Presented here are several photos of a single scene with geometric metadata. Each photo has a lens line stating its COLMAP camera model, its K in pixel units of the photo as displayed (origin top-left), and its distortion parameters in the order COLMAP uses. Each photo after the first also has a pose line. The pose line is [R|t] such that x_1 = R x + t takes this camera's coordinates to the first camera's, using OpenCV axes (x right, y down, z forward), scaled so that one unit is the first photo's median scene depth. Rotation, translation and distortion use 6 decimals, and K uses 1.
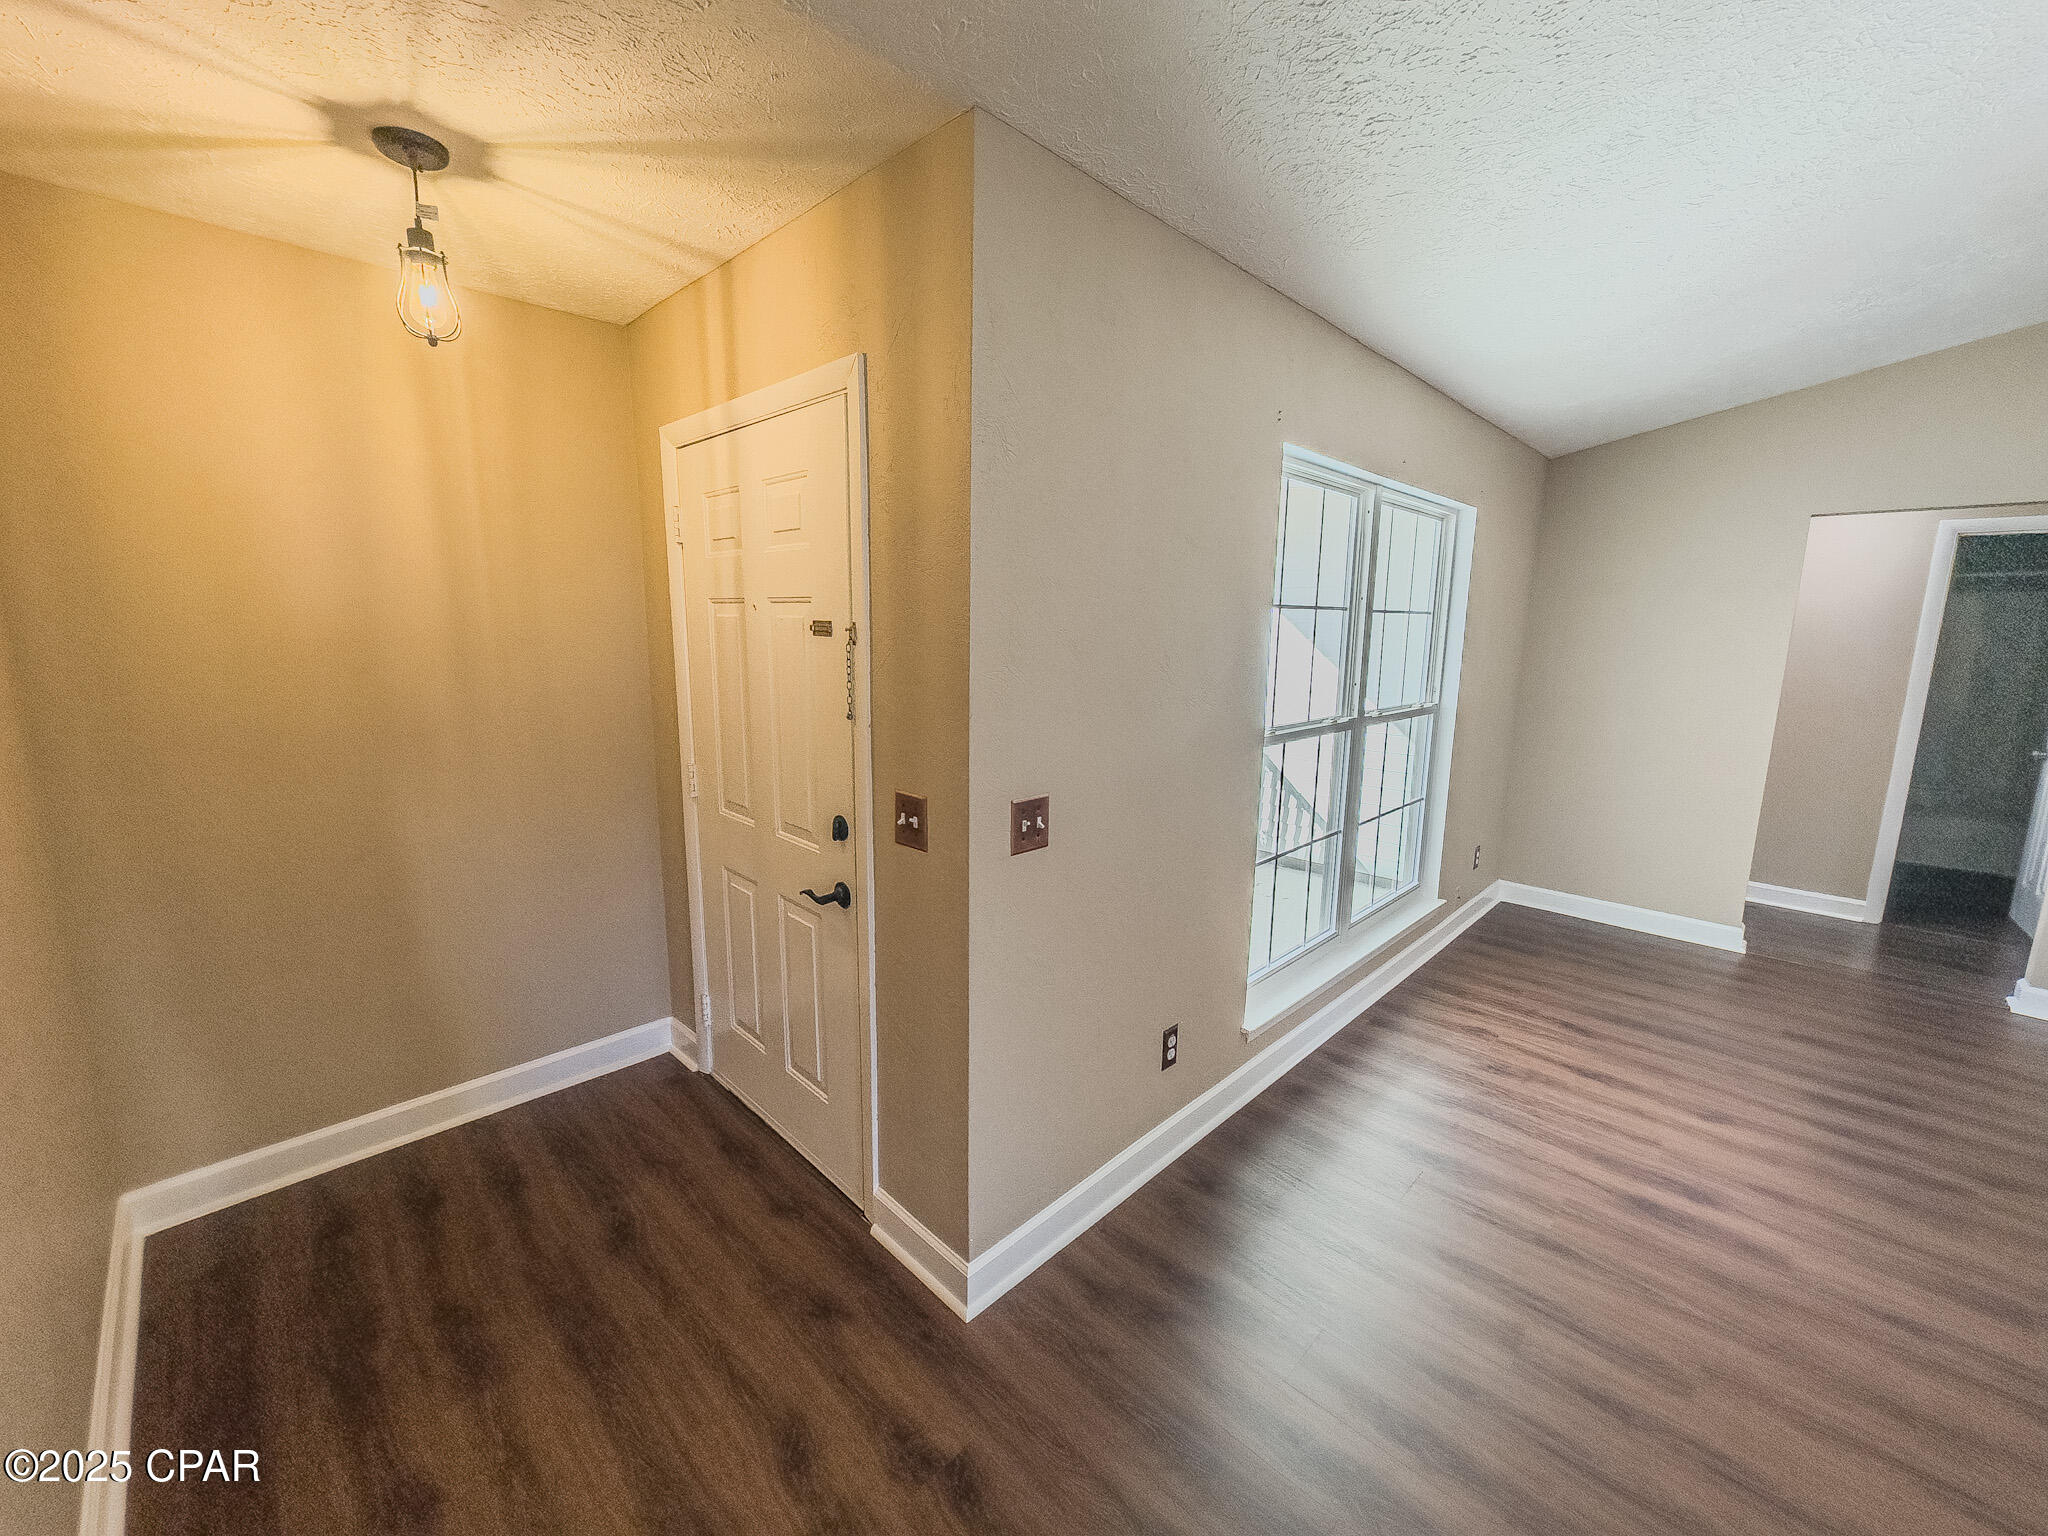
lens RADIAL K [[811.8, 0, 1019.6], [0, 811.8, 761.8], [0, 0, 1]] dist [-0.001612, -0.000094]
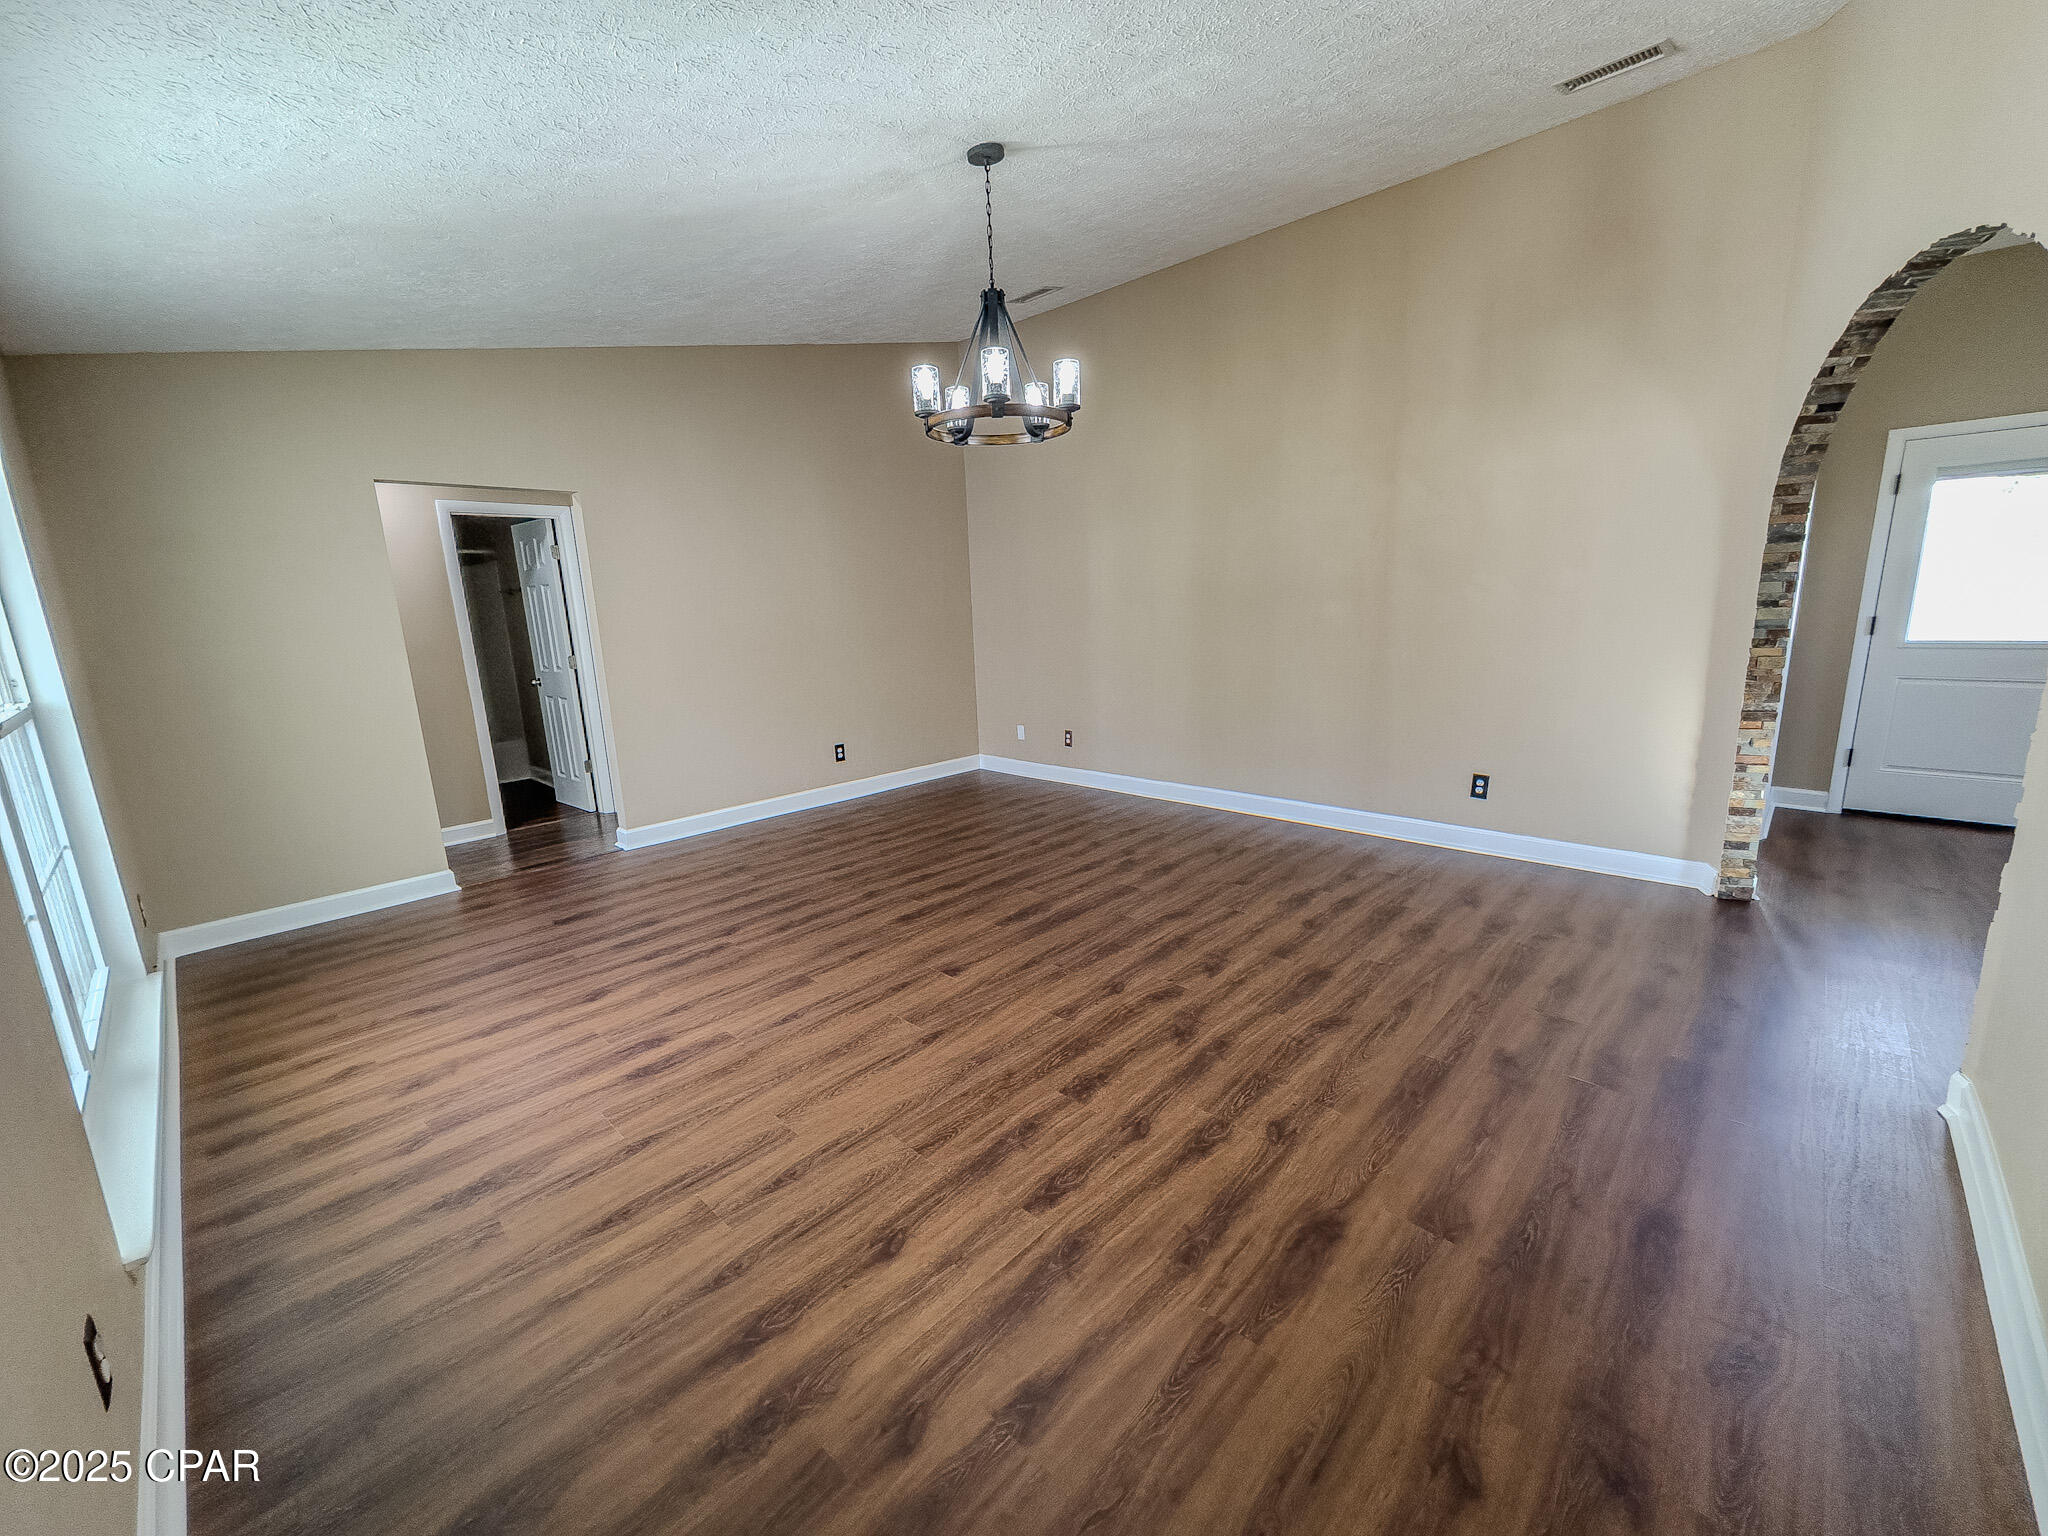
lens RADIAL K [[811.8, 0, 1023.8], [0, 811.8, 768.0], [0, 0, 1]] dist [-0.001612, -0.000094]
pose [[-0.019254, -0.216417, 0.976111, -0.220615], [0.205124, 0.954670, 0.215709, 0.002514], [-0.978547, 0.204377, 0.026011, 0.306418]]
